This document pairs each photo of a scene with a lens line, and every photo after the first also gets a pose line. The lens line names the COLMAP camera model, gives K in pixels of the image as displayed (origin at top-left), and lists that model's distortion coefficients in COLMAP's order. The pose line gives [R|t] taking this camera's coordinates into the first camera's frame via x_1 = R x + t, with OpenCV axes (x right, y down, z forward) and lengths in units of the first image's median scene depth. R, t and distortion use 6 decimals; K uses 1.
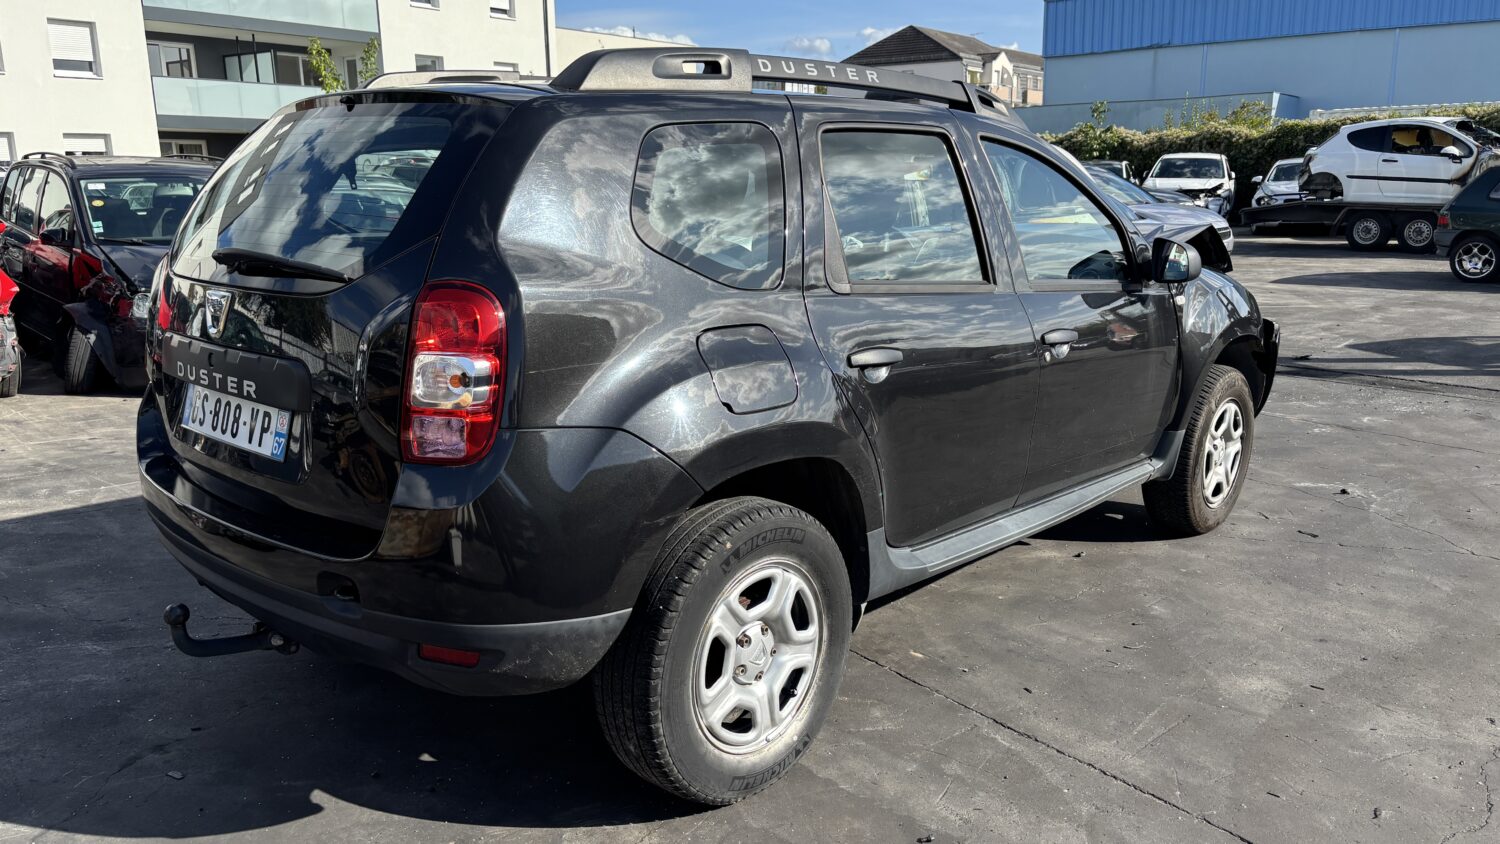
lens RADIAL K [[1127.9, 0, 750.0], [0, 1127.9, 422.0], [0, 0, 1]] dist [0.041622, -0.042298]
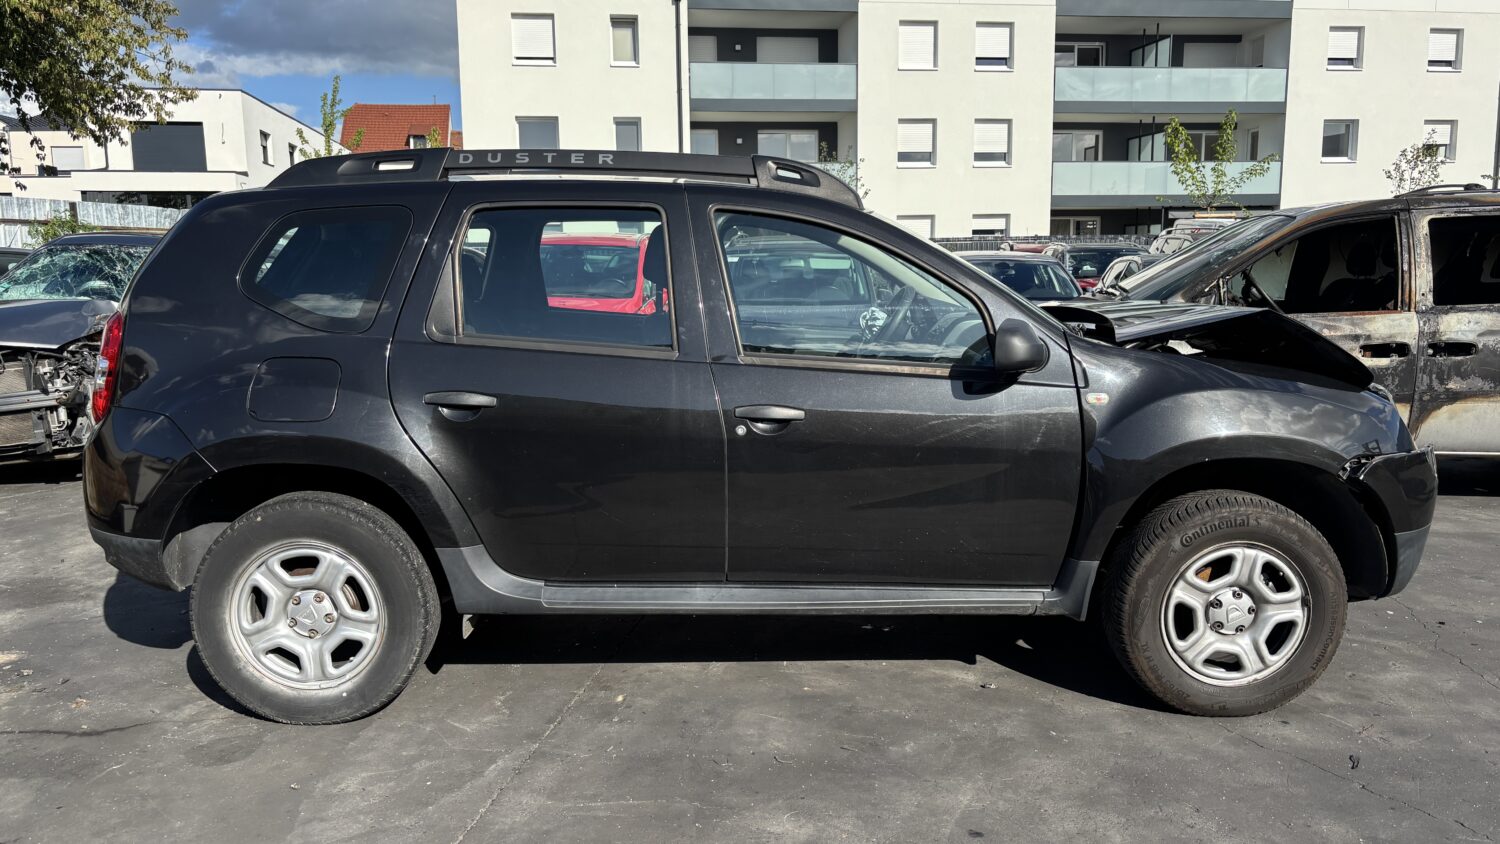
lens RADIAL K [[1127.9, 0, 750.0], [0, 1127.9, 422.0], [0, 0, 1]] dist [0.041622, -0.042298]
pose [[0.696798, 0.109520, -0.708857, 0.823717], [-0.153620, 0.988129, 0.001661, -0.057668], [0.700623, 0.107738, 0.705351, 0.280953]]
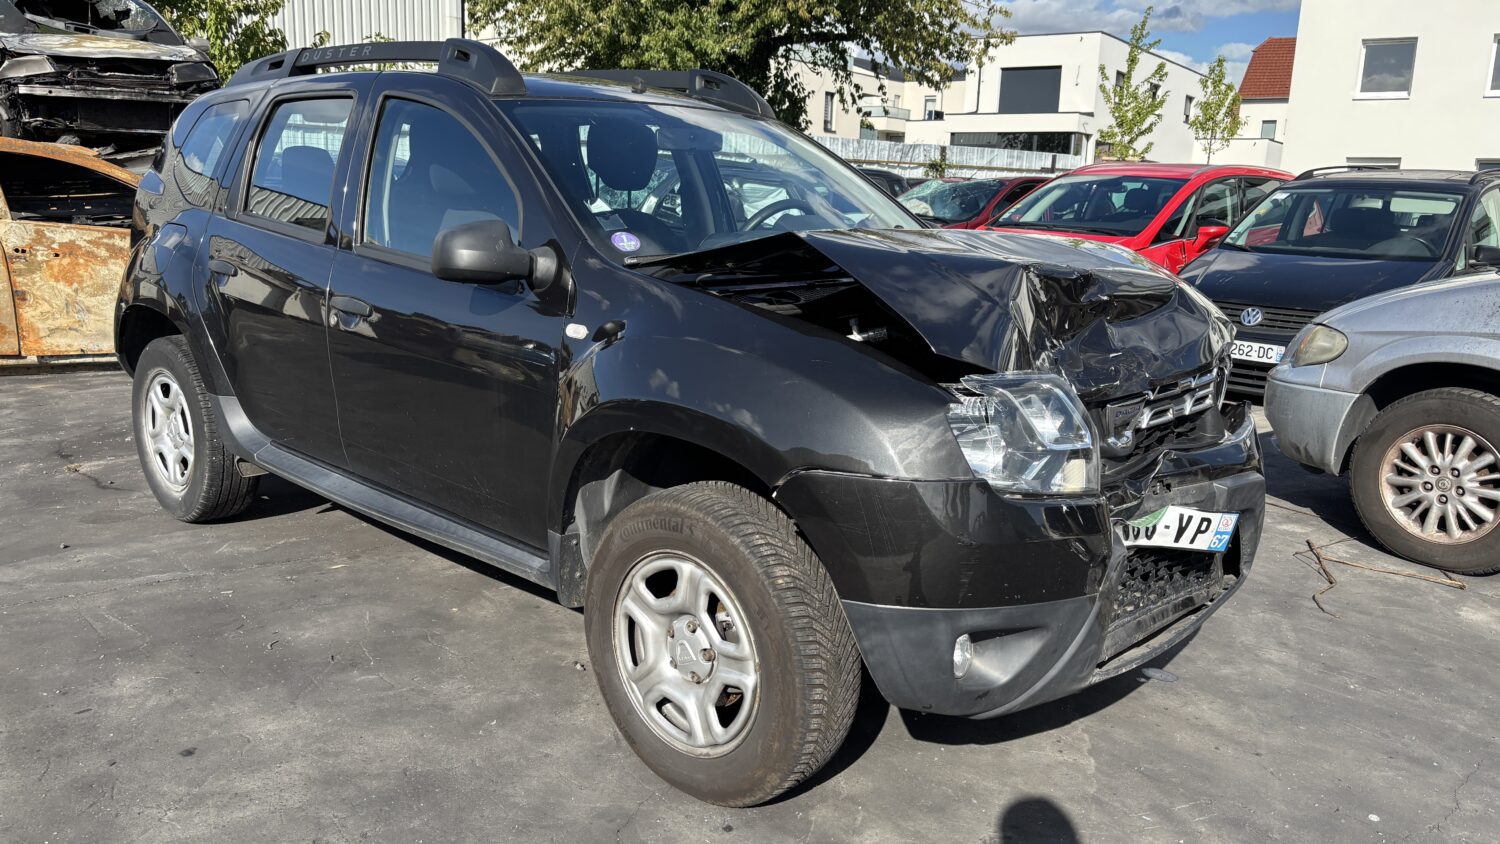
lens RADIAL K [[1127.9, 0, 750.0], [0, 1127.9, 422.0], [0, 0, 1]] dist [0.041622, -0.042298]
pose [[0.002866, 0.210961, -0.977490, 1.062279], [-0.241173, 0.948786, 0.204059, -0.224435], [0.970478, 0.235160, 0.053597, 1.138209]]
